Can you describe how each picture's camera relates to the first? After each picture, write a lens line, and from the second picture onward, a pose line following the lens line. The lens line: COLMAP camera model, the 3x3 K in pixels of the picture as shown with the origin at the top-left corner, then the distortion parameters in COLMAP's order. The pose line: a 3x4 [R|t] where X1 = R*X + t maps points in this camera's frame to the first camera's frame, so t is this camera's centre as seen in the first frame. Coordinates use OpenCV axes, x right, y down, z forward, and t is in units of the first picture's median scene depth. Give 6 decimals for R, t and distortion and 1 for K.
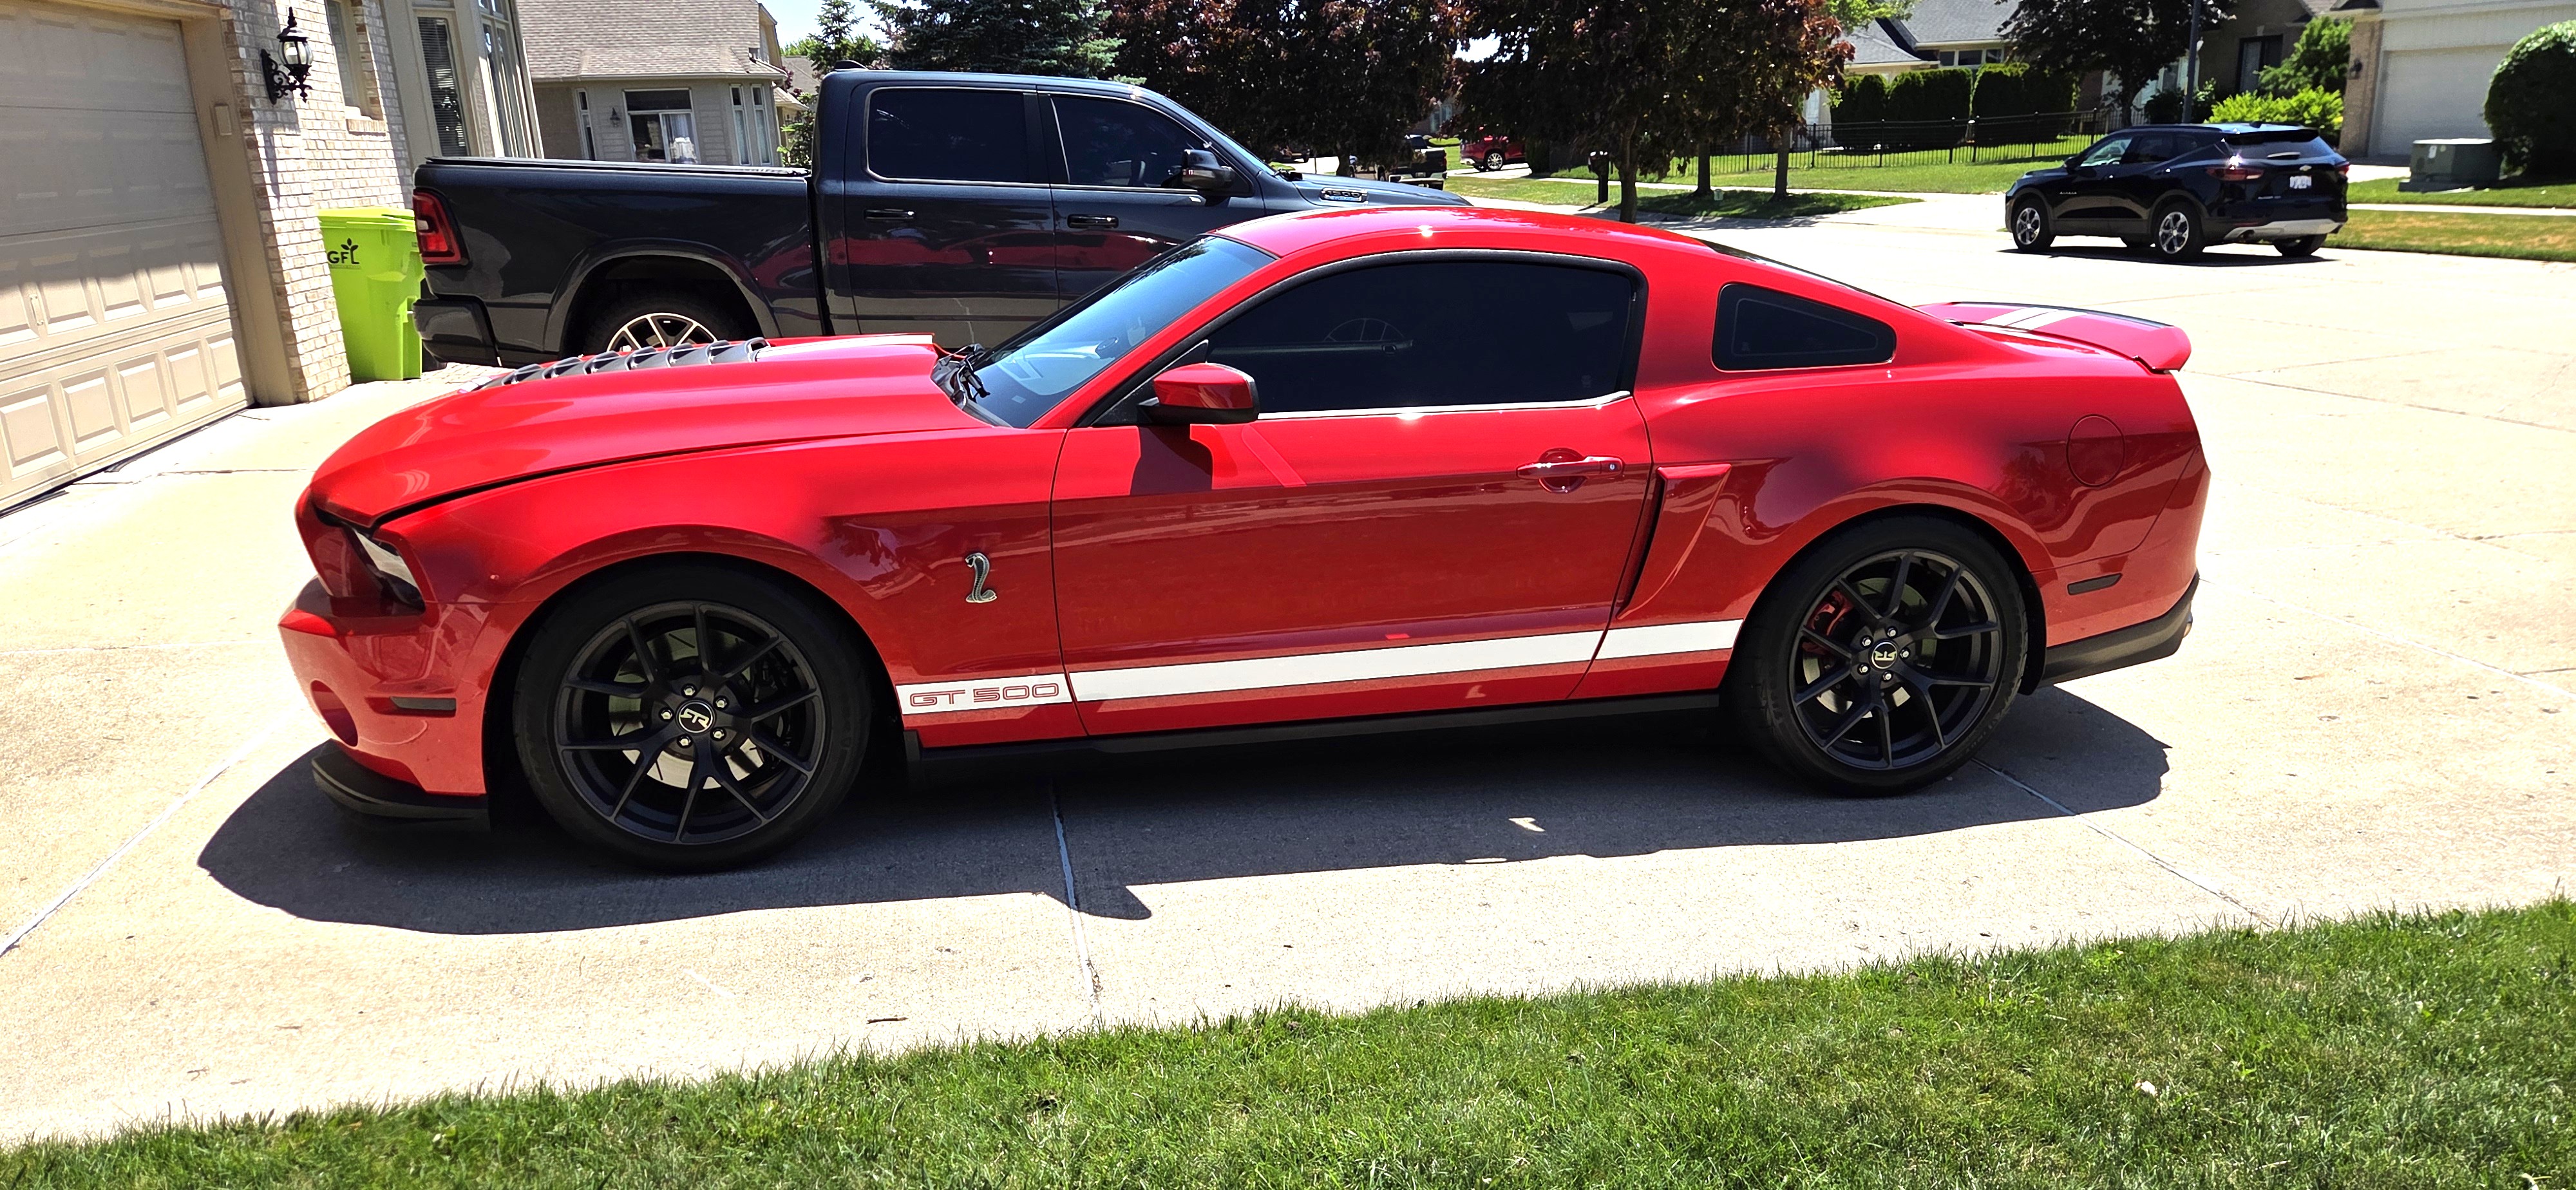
lens RADIAL K [[1749.6, 0, 1299.3], [0, 1749.6, 596.8], [0, 0, 1]] dist [0.066887, -0.059167]
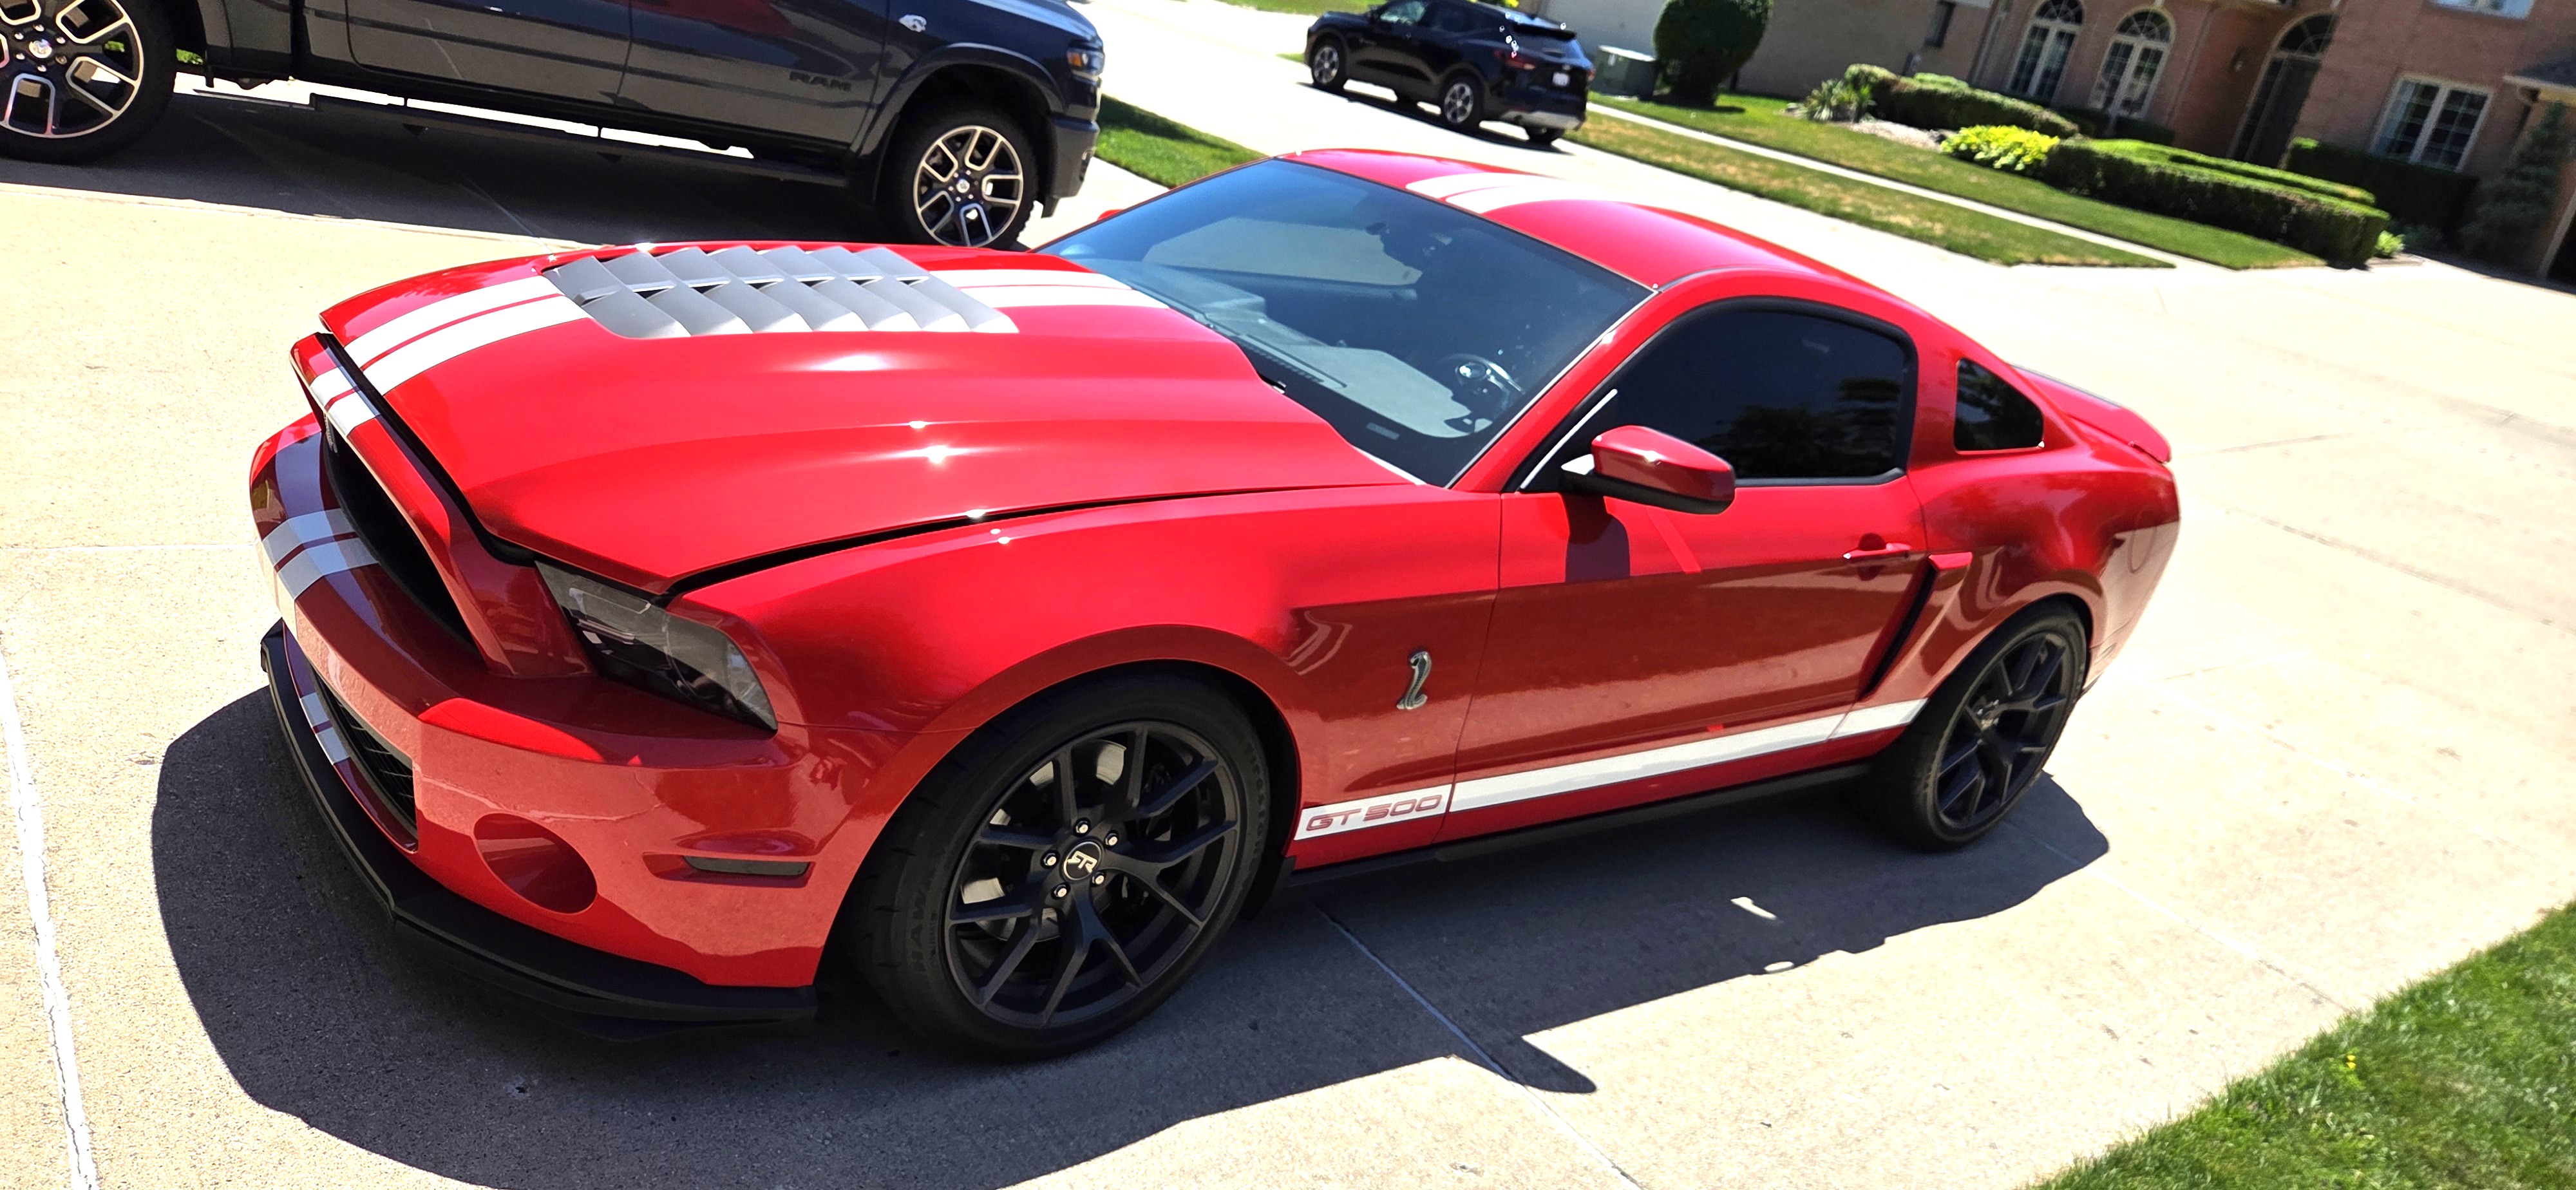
lens RADIAL K [[1749.6, 0, 1295.7], [0, 1749.6, 594.0], [0, 0, 1]] dist [0.066887, -0.059167]
pose [[0.874436, 0.044261, 0.483118, -0.540599], [-0.115493, 0.986192, 0.118690, -0.120876], [-0.471193, -0.159583, 0.867473, 0.292058]]
